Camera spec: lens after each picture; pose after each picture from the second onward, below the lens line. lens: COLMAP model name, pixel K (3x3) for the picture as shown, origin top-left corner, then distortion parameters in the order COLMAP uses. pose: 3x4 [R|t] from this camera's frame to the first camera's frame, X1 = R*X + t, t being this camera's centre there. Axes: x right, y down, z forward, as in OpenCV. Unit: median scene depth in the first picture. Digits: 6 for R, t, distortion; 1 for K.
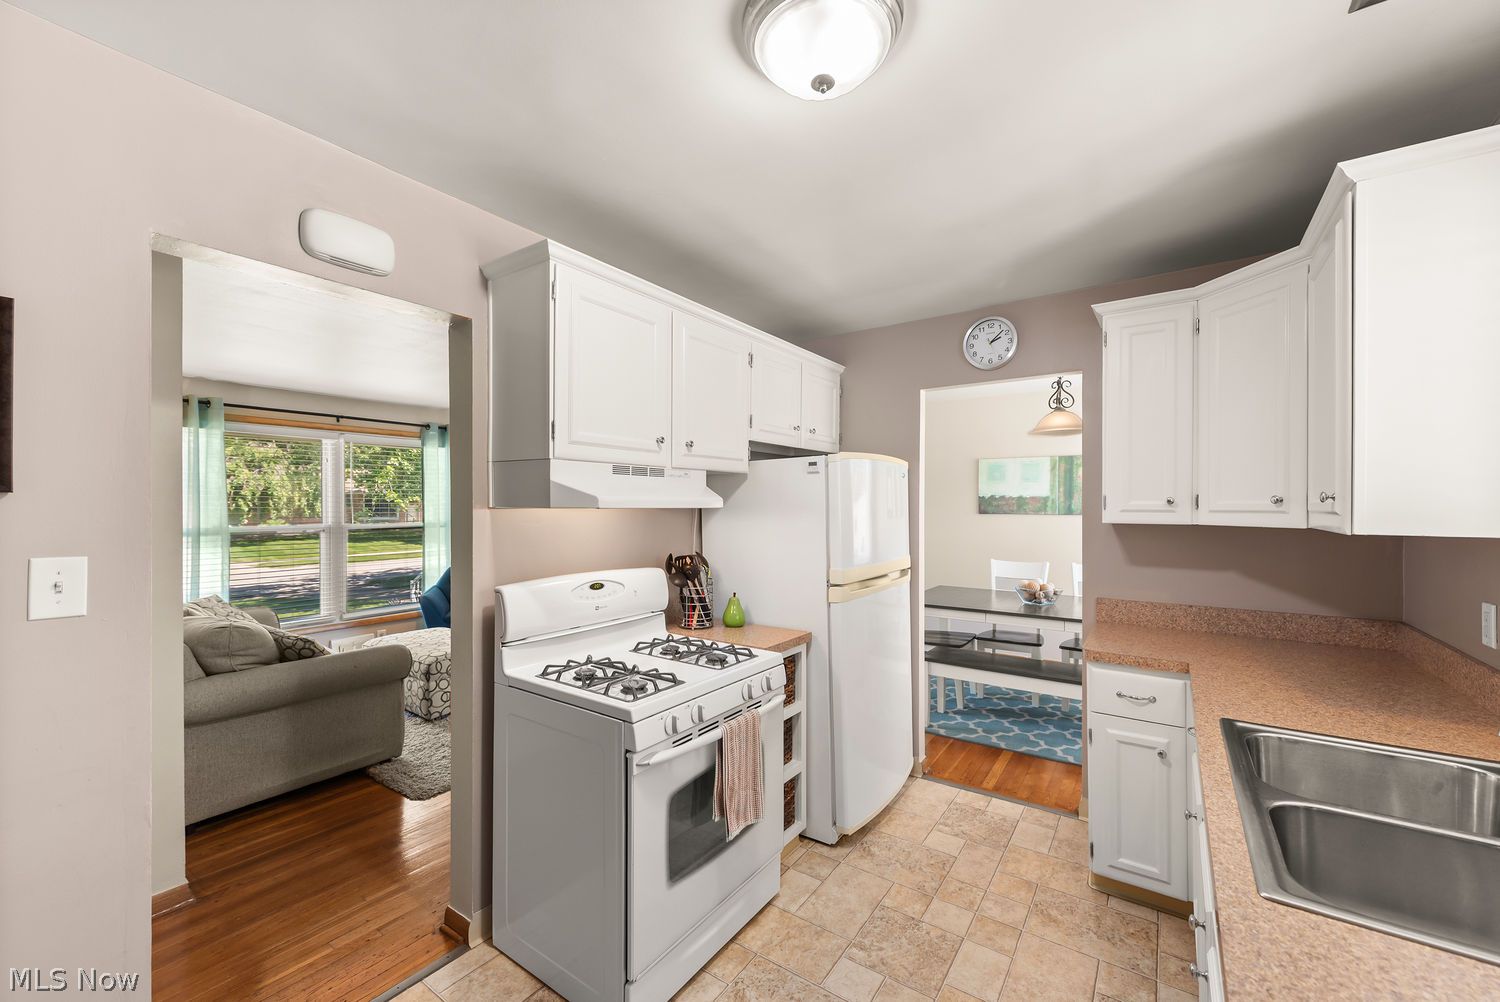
lens RADIAL K [[604.7, 0, 740.4], [0, 604.7, 504.3], [0, 0, 1]] dist [-0.001420, -0.000682]
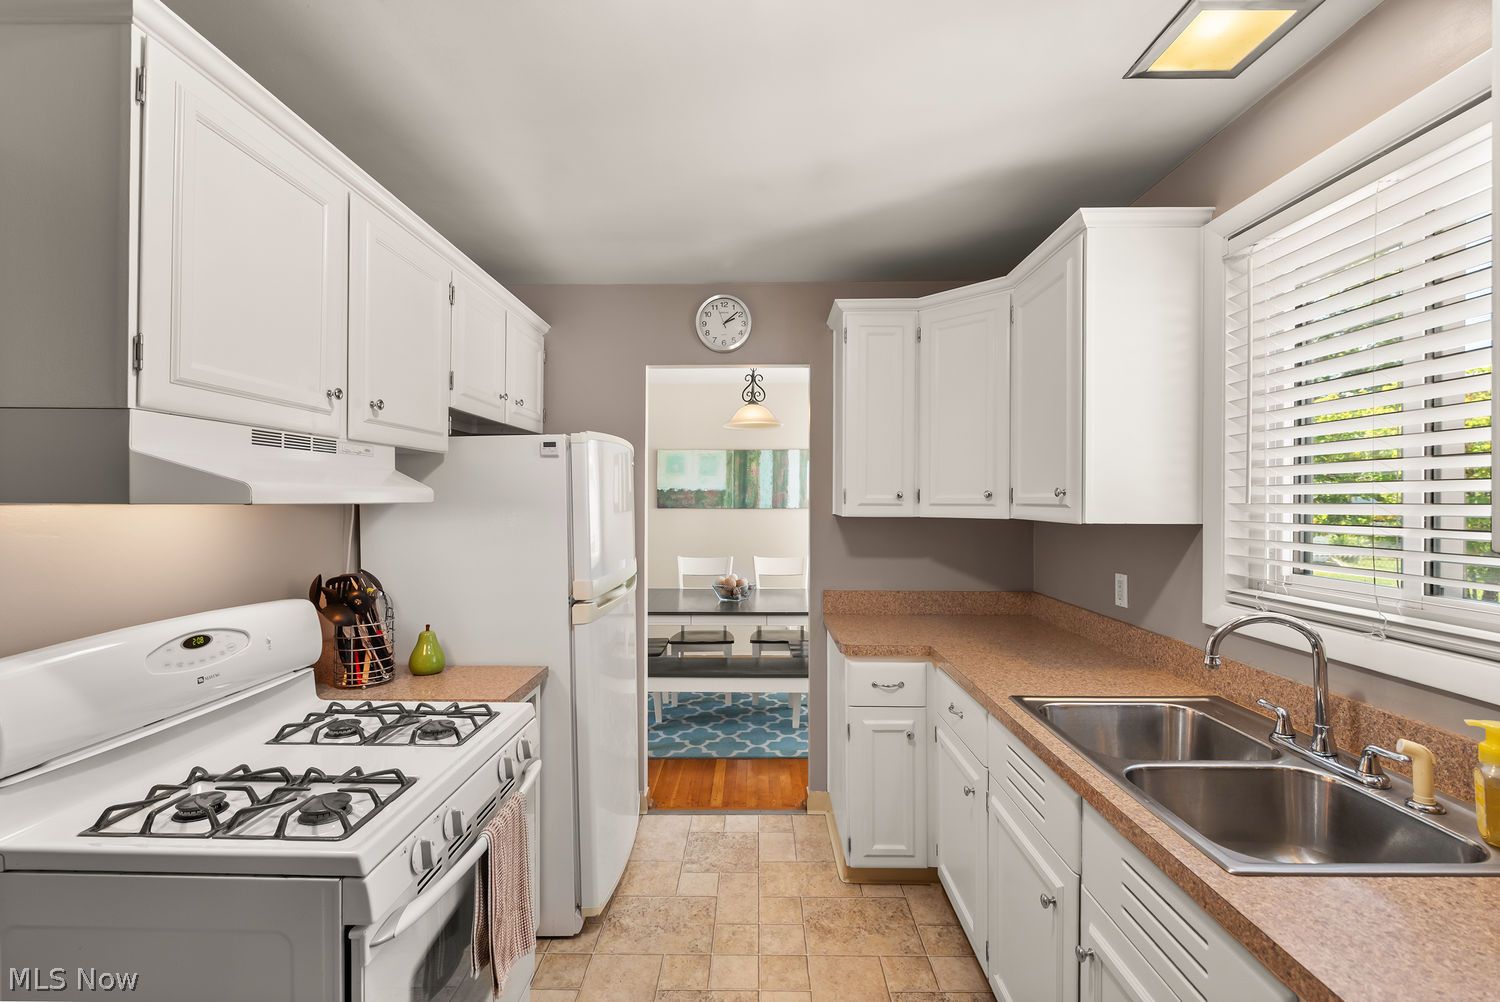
lens RADIAL K [[659.8, 0, 750.0], [0, 659.8, 501.0], [0, 0, 1]] dist [0.010838, -0.011736]
pose [[0.817061, -0.001224, 0.576549, -0.157498], [-0.001310, 0.999991, 0.003979, 0.000370], [-0.576549, -0.004006, 0.817053, 0.179235]]
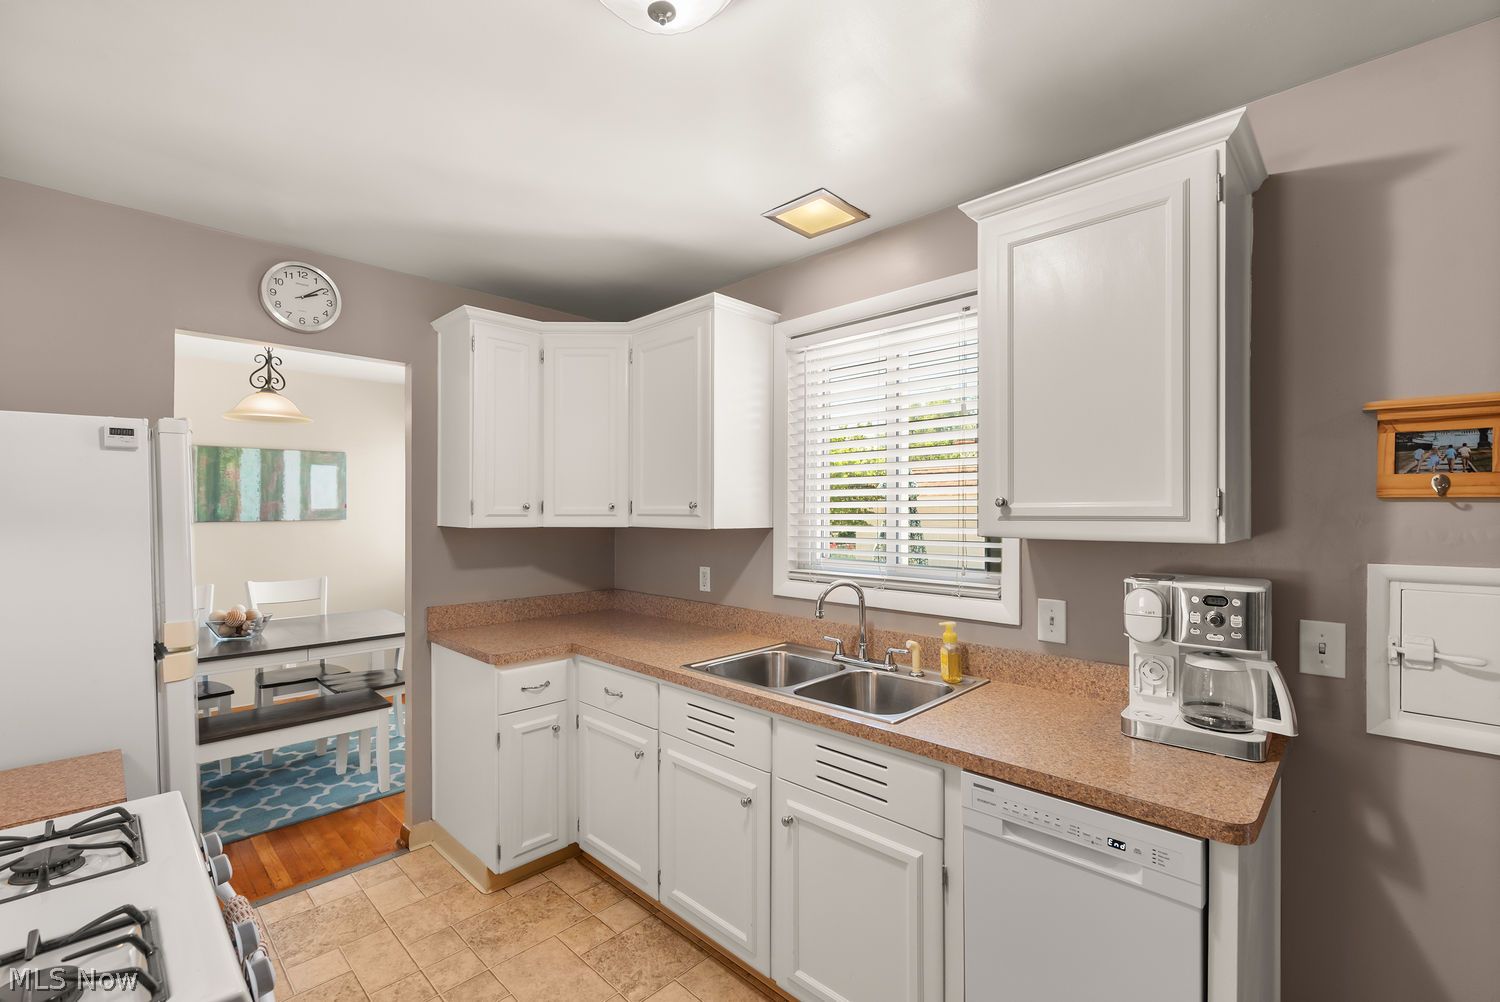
lens RADIAL K [[653.2, 0, 751.0], [0, 653.2, 512.2], [0, 0, 1]] dist [0.010252, -0.010194]
pose [[0.132646, -0.002503, 0.991160, -0.386683], [-0.002909, 0.999992, 0.002915, 0.000346], [-0.991159, -0.003270, 0.132638, 0.384143]]
